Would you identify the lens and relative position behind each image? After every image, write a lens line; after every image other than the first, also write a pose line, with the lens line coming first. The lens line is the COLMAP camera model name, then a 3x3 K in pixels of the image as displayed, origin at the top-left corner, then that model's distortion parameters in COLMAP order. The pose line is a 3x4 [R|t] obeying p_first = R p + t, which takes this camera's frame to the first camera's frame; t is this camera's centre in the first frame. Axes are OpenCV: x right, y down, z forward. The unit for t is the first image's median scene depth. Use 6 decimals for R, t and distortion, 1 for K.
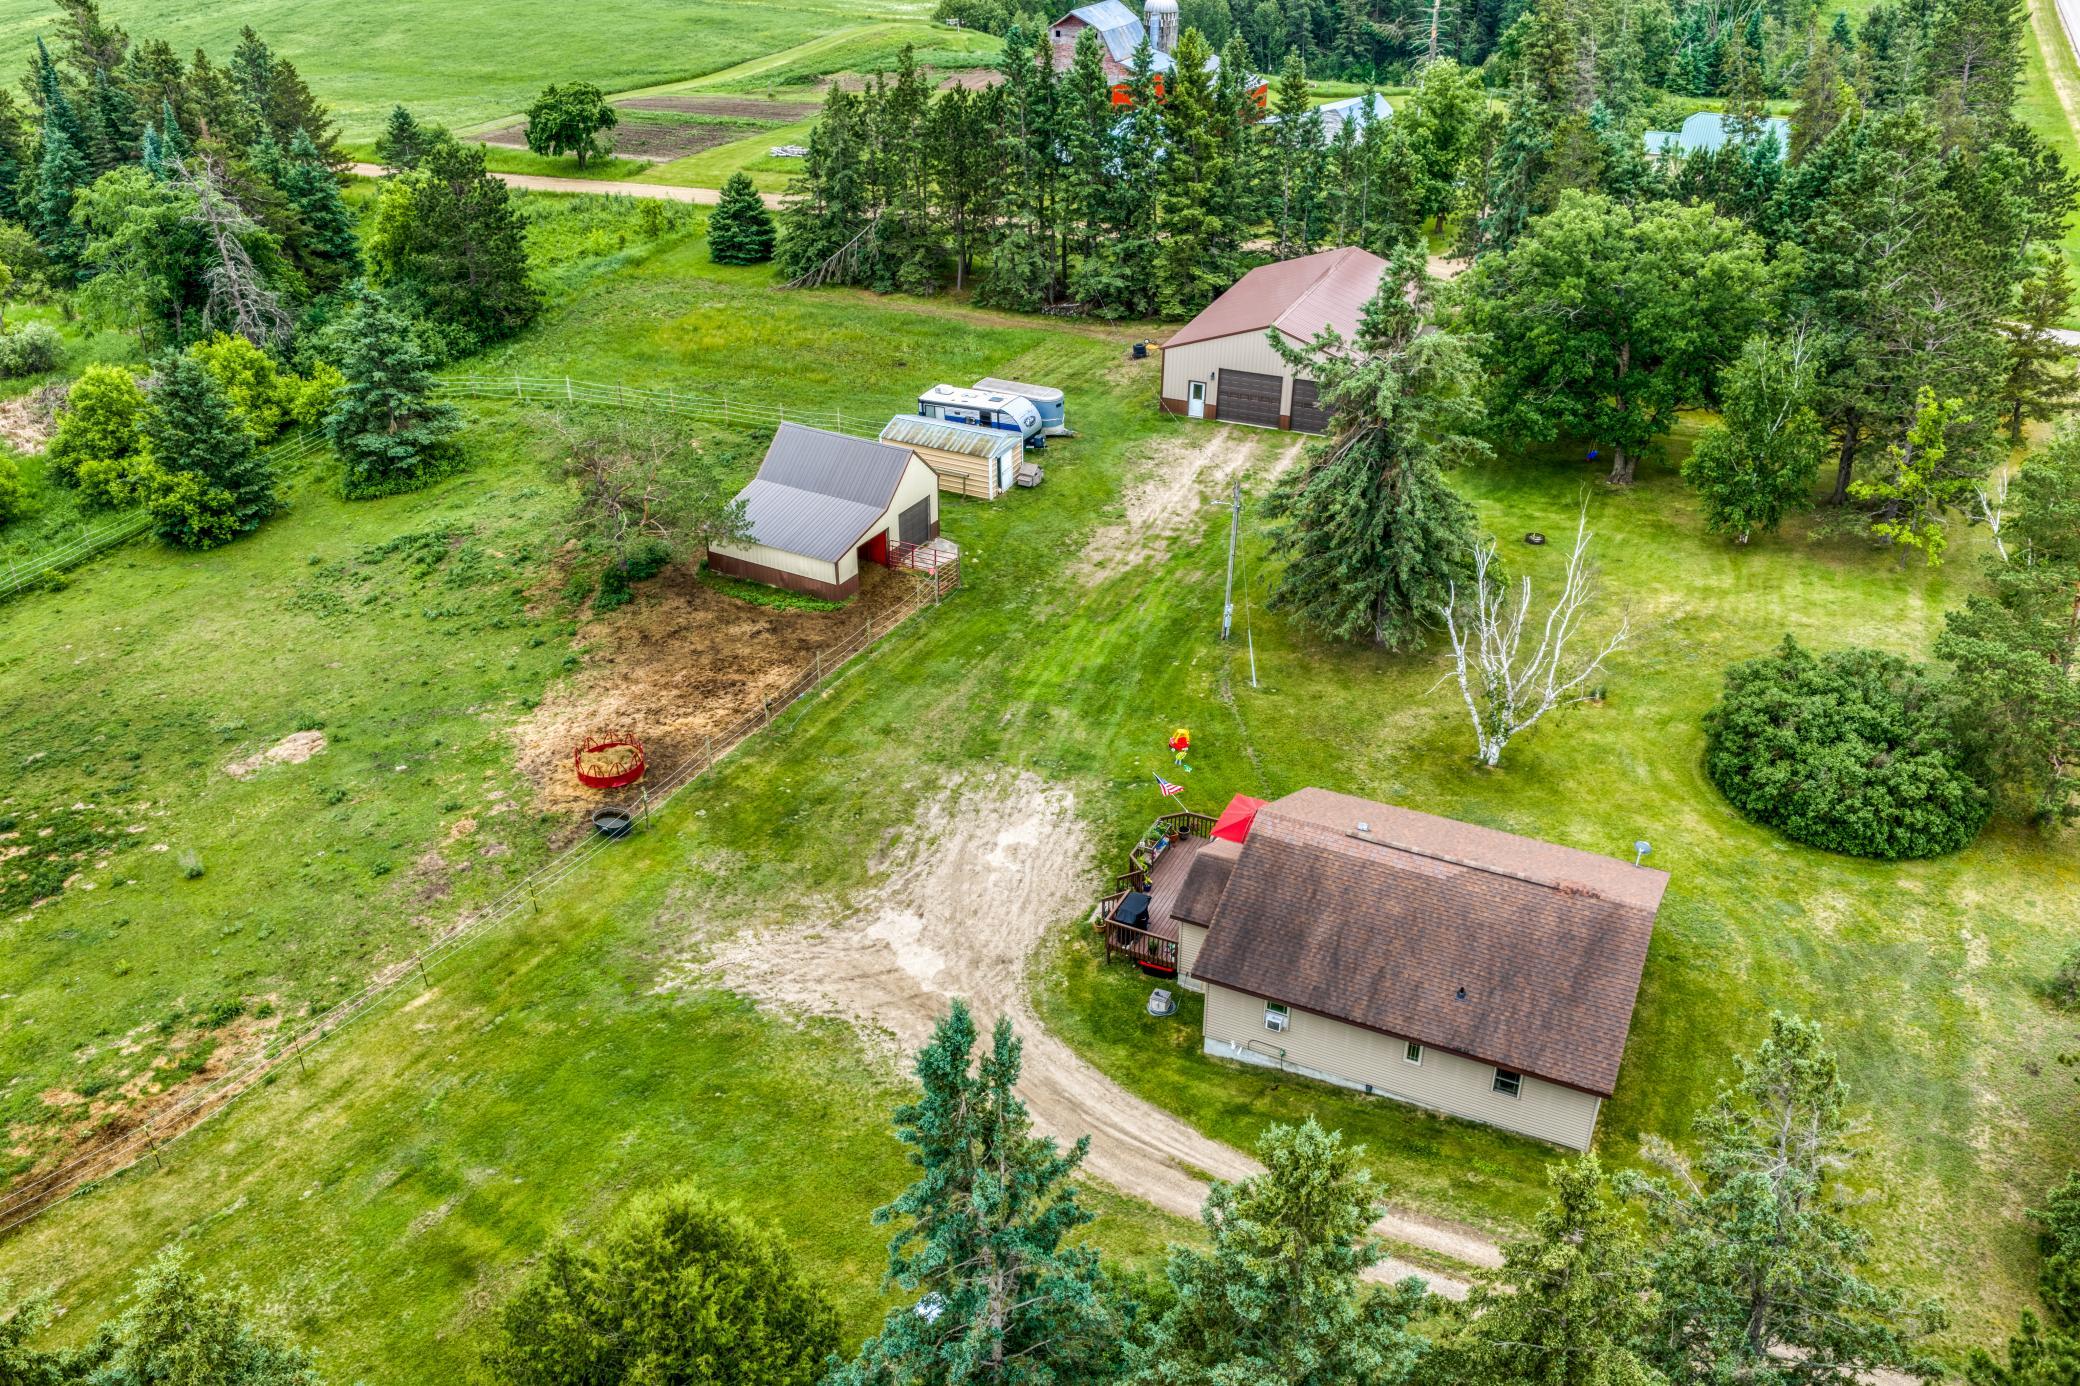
lens RADIAL K [[1721.6, 0, 1051.2], [0, 1721.6, 689.4], [0, 0, 1]] dist [0.029192, -0.039860]
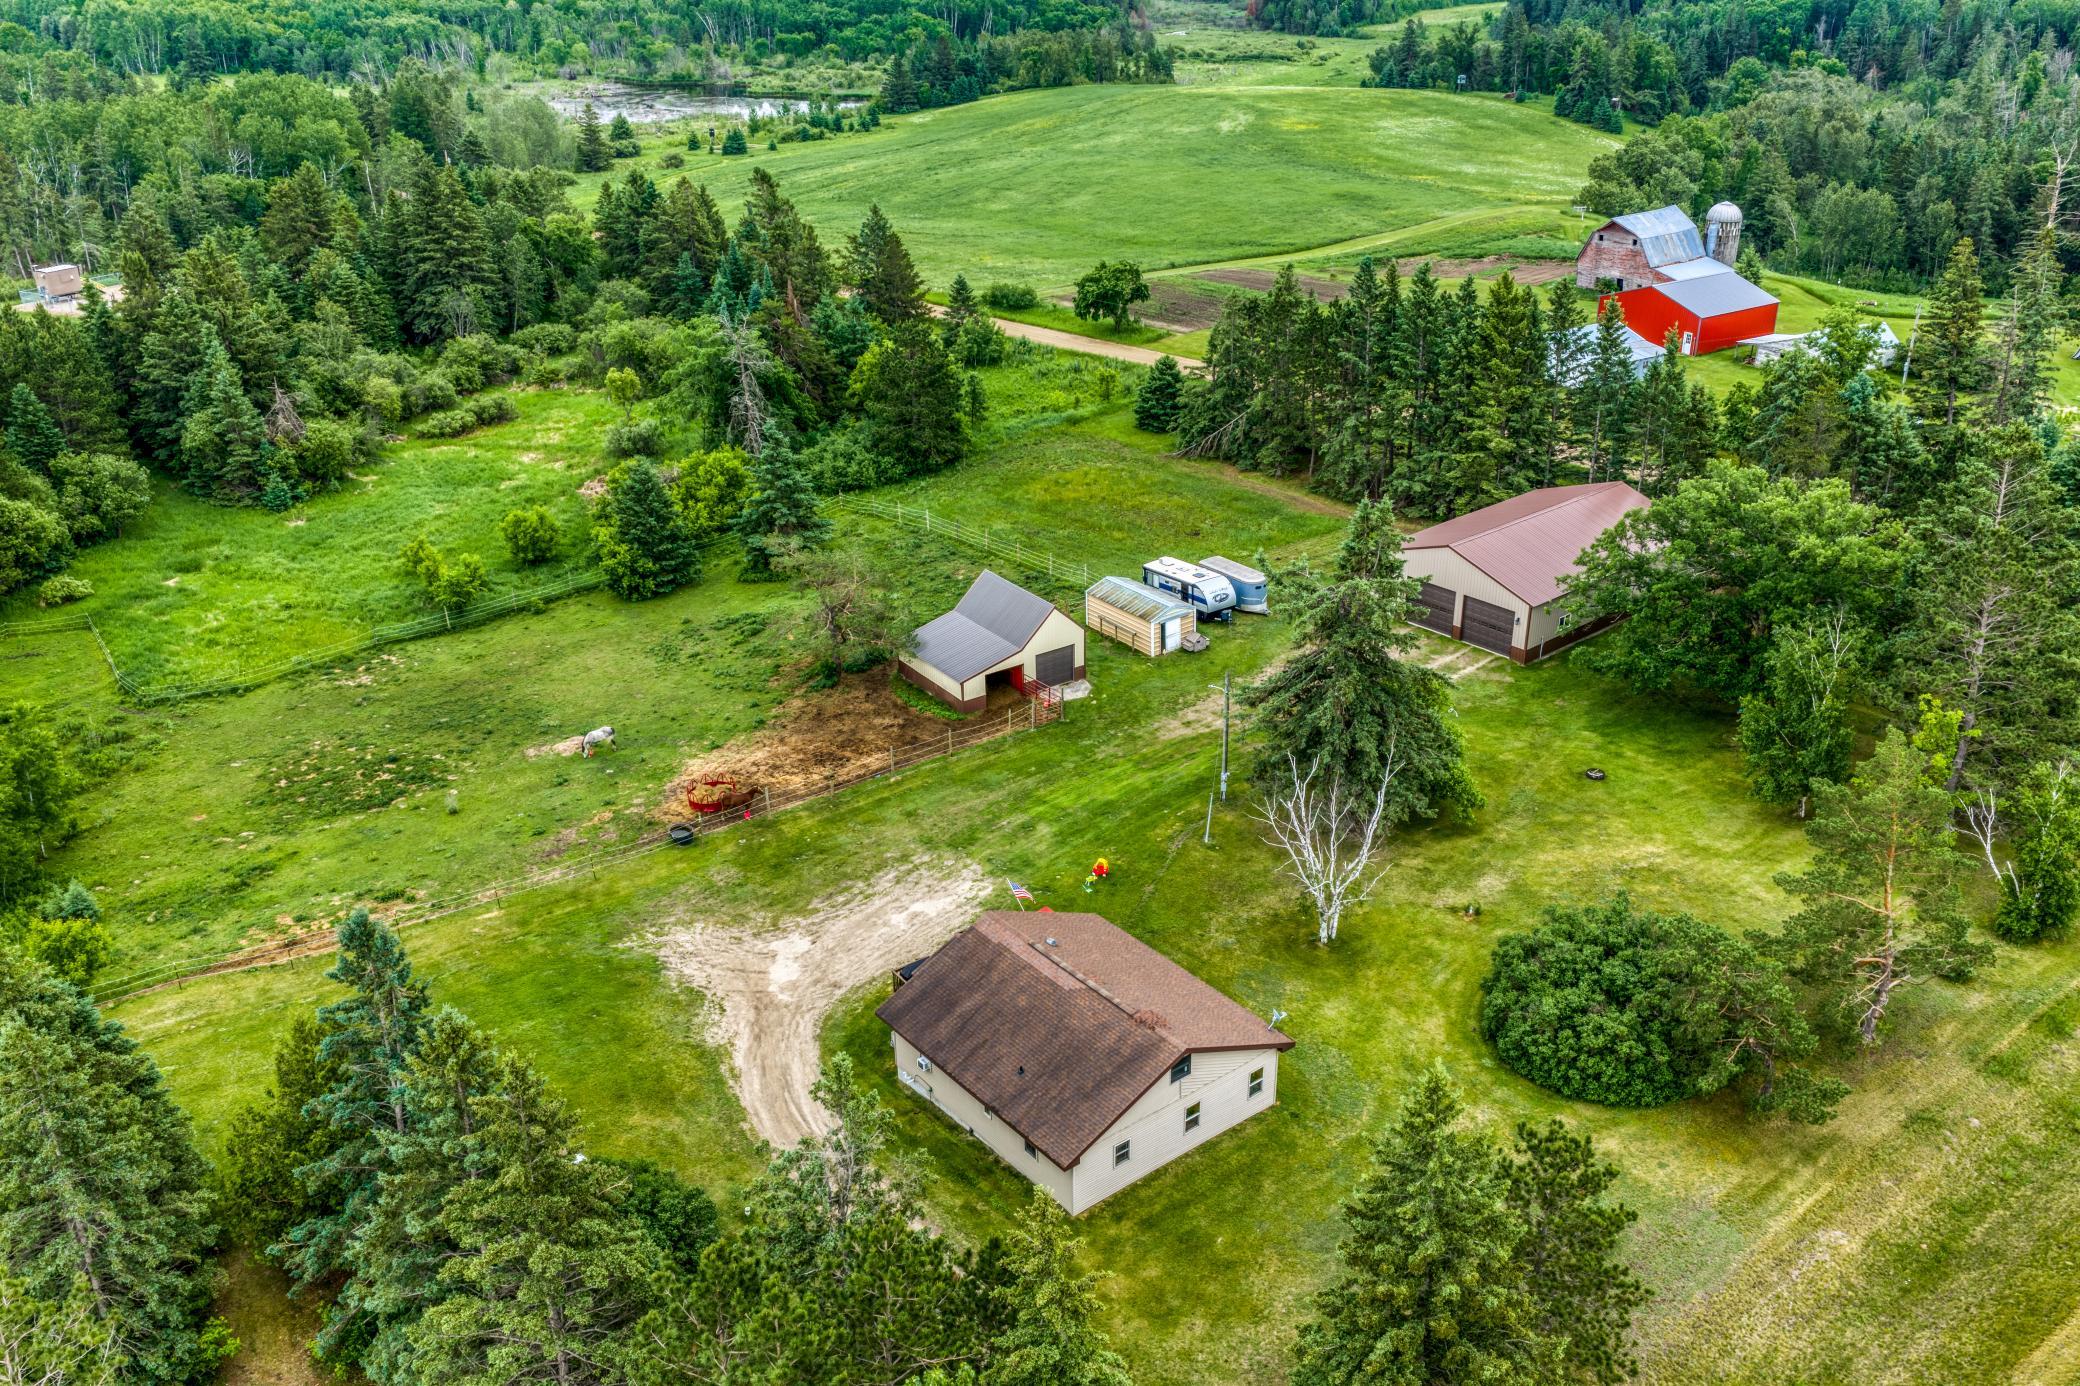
lens RADIAL K [[1721.6, 0, 1037.6], [0, 1721.6, 687.5], [0, 0, 1]] dist [0.029192, -0.039860]
pose [[0.893717, 0.169148, -0.415522, 0.385071], [-0.198294, 0.979752, -0.027666, -0.039449], [0.402429, 0.107122, 0.909162, -0.114934]]
